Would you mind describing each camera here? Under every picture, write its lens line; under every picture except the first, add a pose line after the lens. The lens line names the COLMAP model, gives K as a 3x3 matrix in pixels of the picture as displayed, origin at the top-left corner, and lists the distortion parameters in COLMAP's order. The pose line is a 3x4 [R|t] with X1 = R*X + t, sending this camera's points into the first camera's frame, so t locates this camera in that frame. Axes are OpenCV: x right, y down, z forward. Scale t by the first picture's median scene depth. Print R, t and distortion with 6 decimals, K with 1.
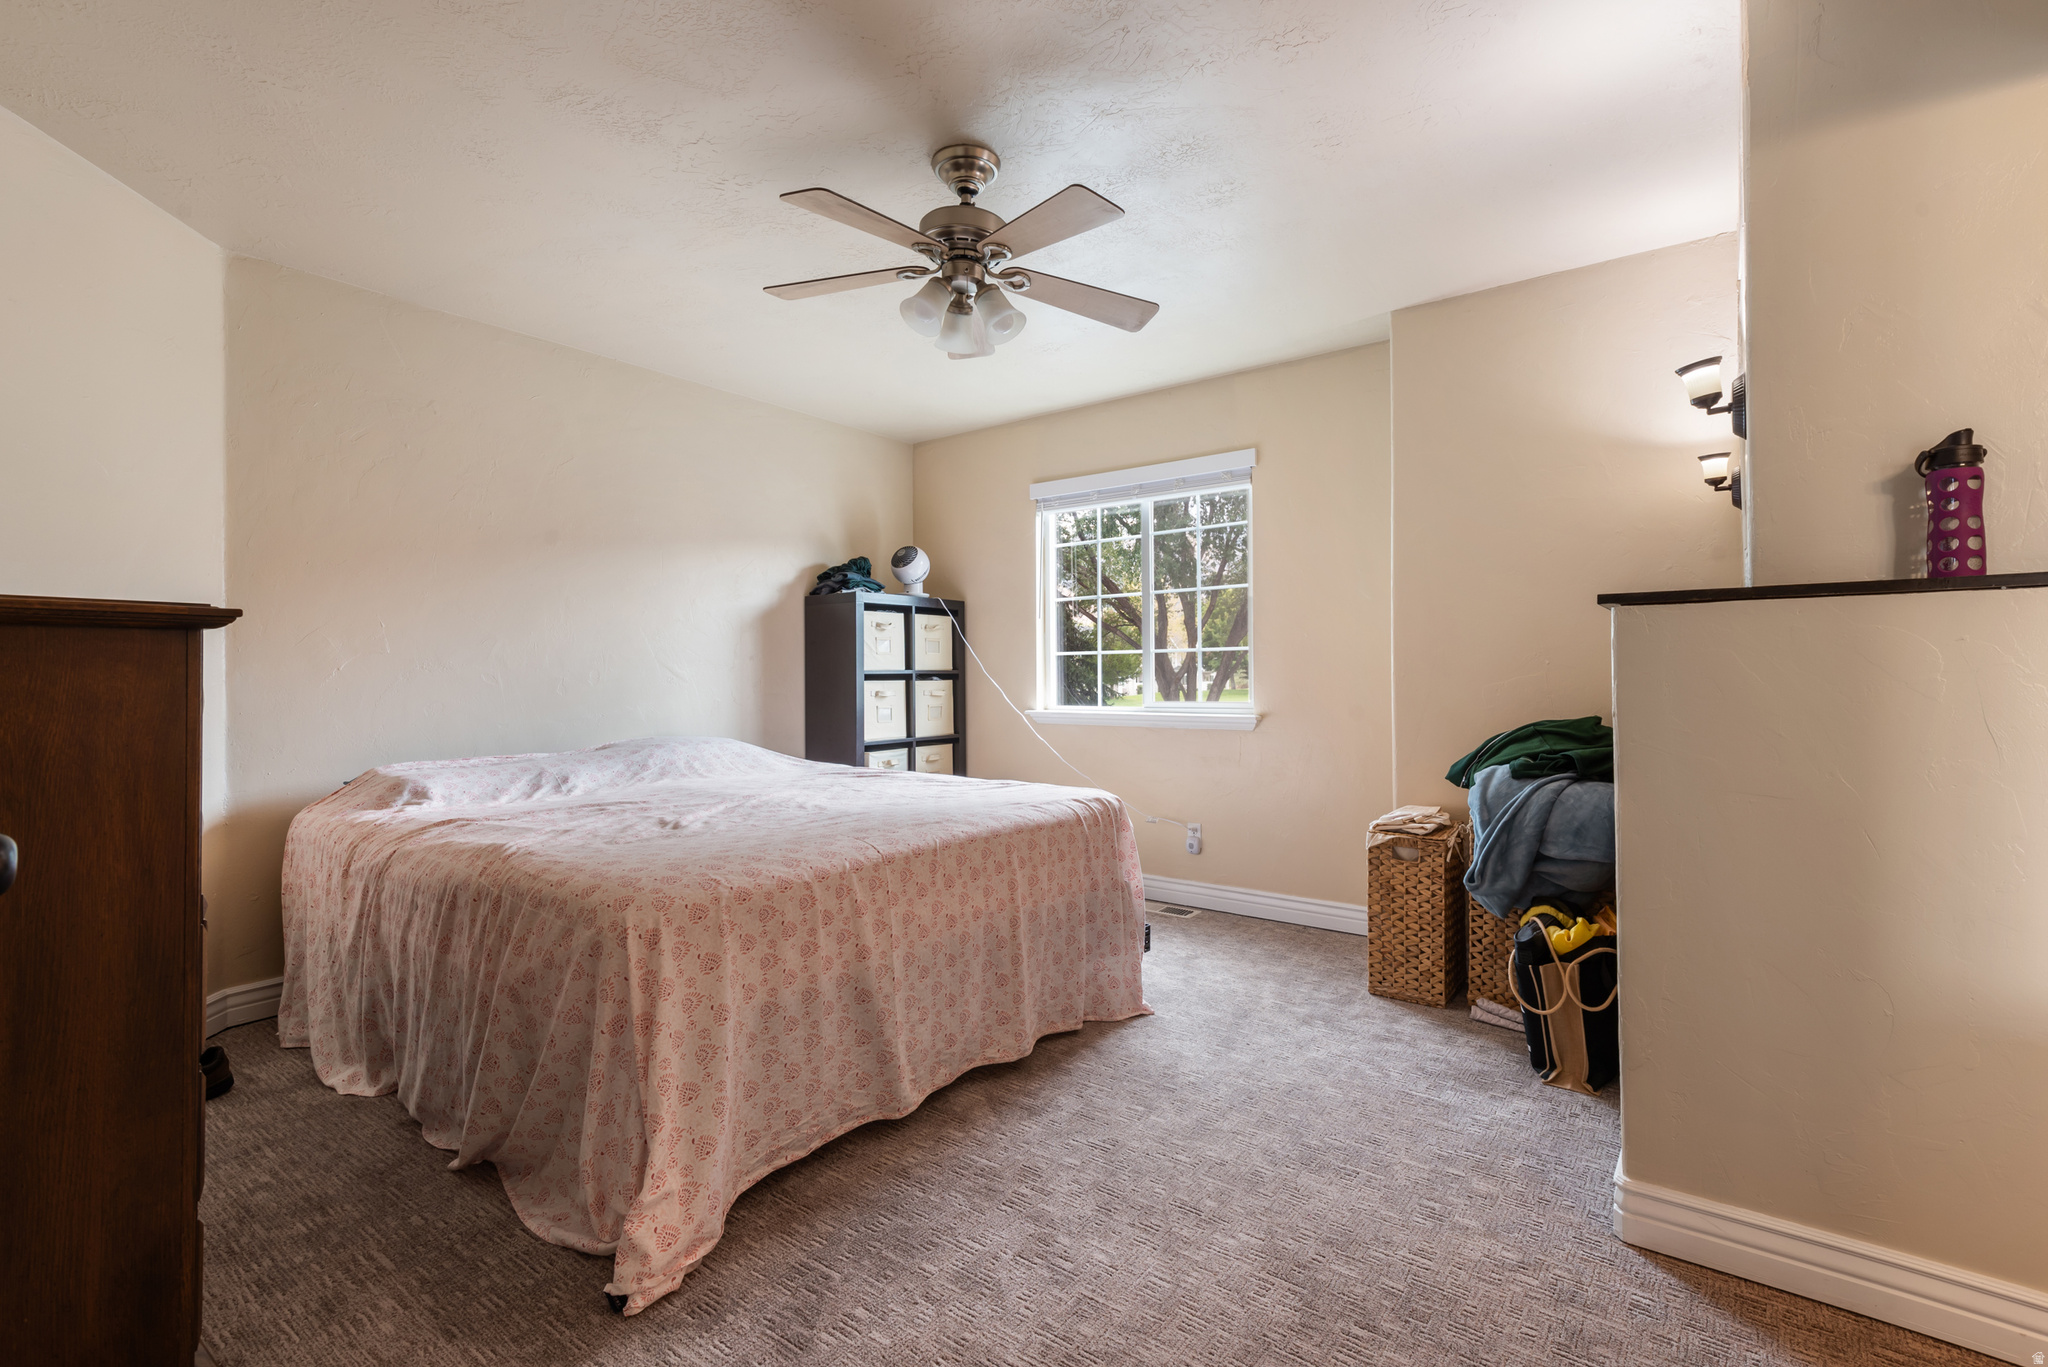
lens RADIAL K [[925.7, 0, 1023.7], [0, 925.7, 662.3], [0, 0, 1]] dist [0.043775, -0.000329]
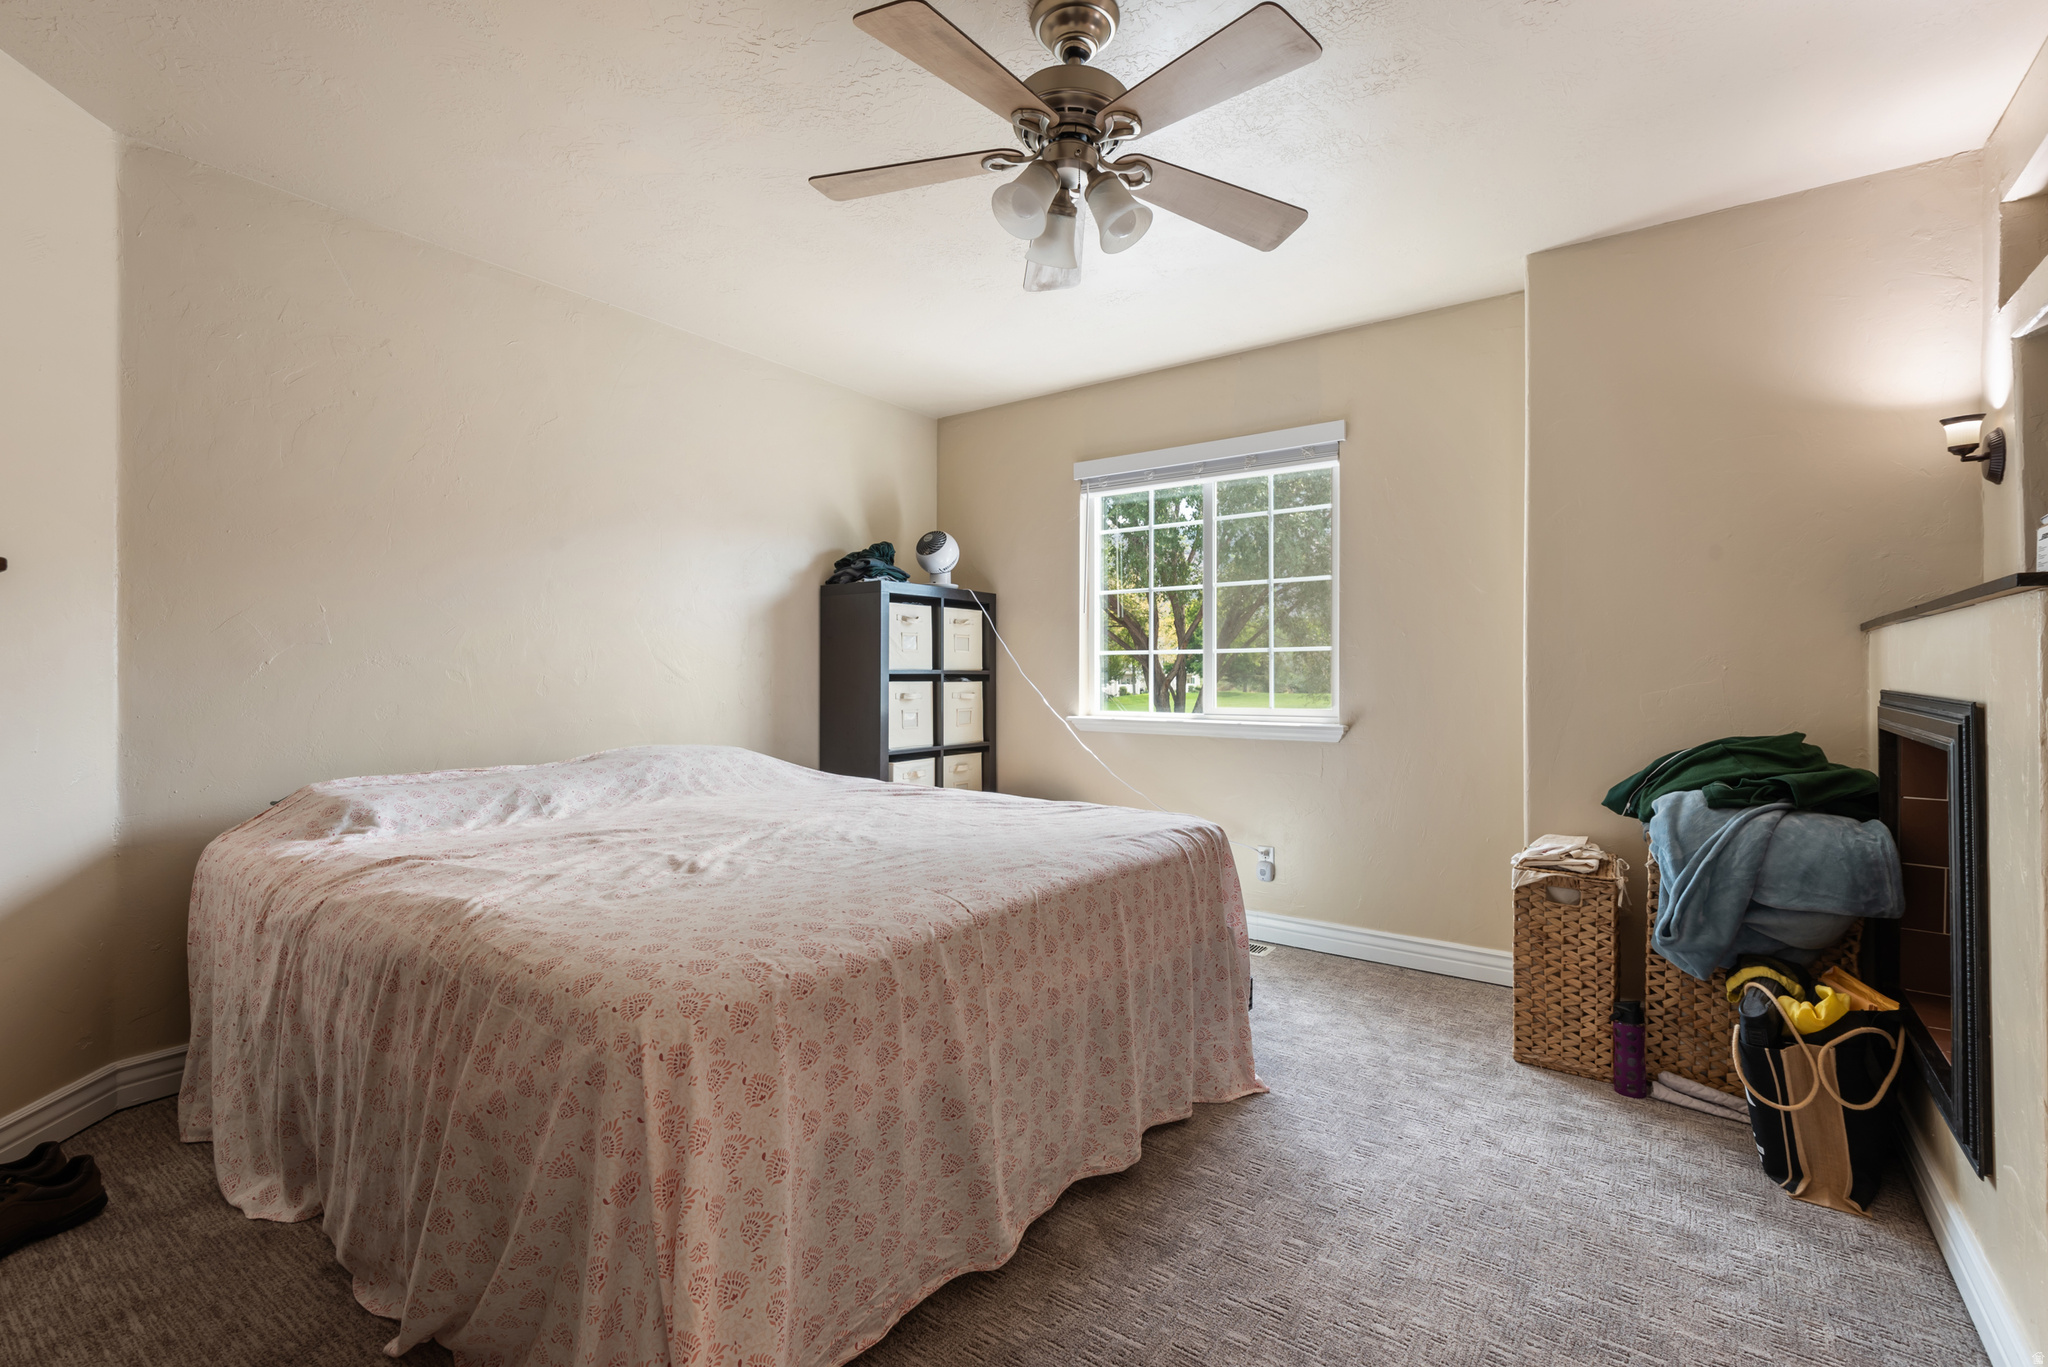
lens RADIAL K [[925.2, 0, 1029.3], [0, 925.2, 666.5], [0, 0, 1]] dist [0.031440, 0.000832]
pose [[0.999638, 0.008980, 0.025344, -0.107583], [-0.009077, 0.999952, 0.003725, 0.002031], [-0.025310, -0.003954, 0.999672, 0.208622]]
